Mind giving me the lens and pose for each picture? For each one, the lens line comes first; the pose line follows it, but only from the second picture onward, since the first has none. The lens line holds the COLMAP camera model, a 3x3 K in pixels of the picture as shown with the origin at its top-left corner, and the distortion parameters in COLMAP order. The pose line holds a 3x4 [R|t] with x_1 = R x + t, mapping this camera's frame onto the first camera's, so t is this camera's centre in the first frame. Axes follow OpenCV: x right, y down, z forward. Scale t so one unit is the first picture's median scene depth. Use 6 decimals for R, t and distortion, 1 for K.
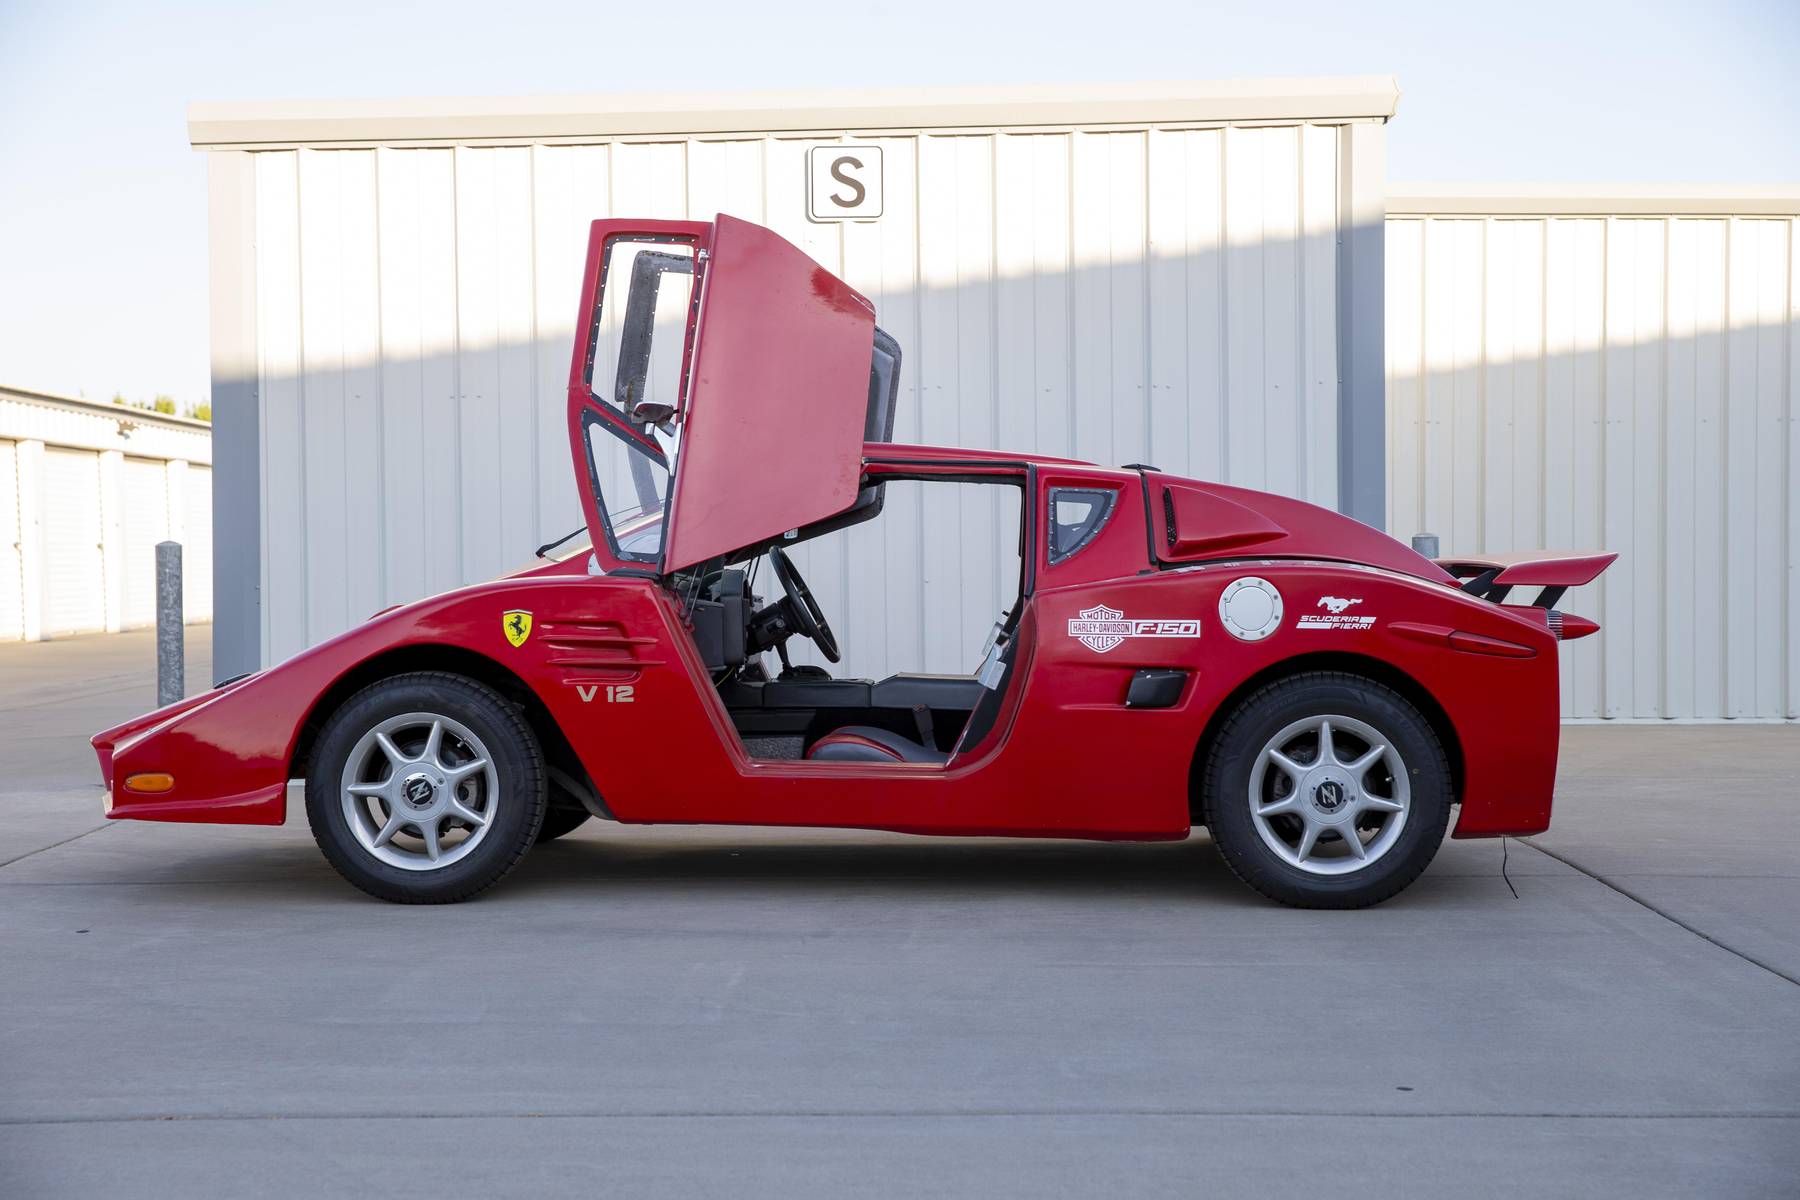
lens RADIAL K [[3026.4, 0, 936.6], [0, 3026.4, 631.7], [0, 0, 1]] dist [0.206060, -0.130797]
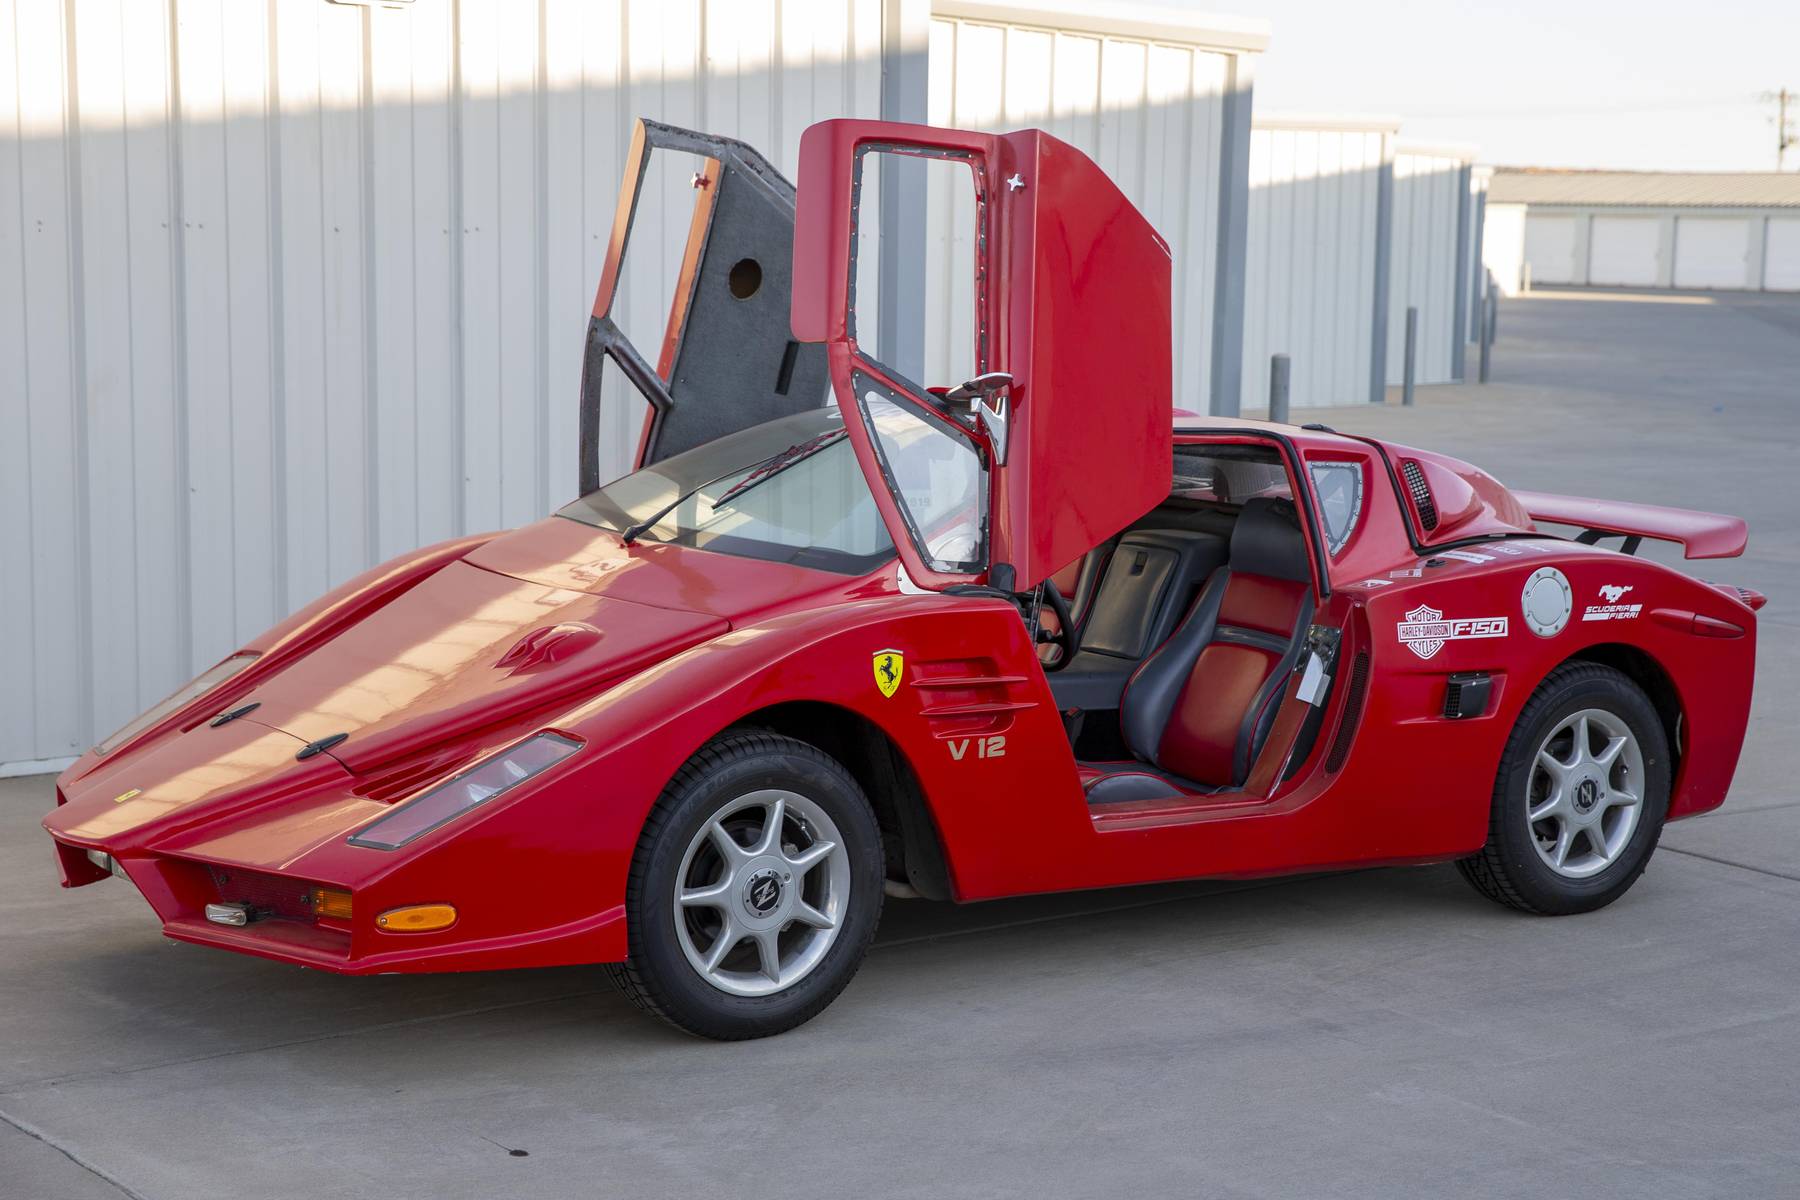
lens RADIAL K [[3026.4, 0, 936.6], [0, 3026.4, 631.7], [0, 0, 1]] dist [0.206060, -0.130797]
pose [[0.773757, -0.059608, 0.630672, -0.616715], [-0.014415, 0.993649, 0.111600, -0.098171], [-0.633319, -0.095442, 0.767983, 0.406845]]
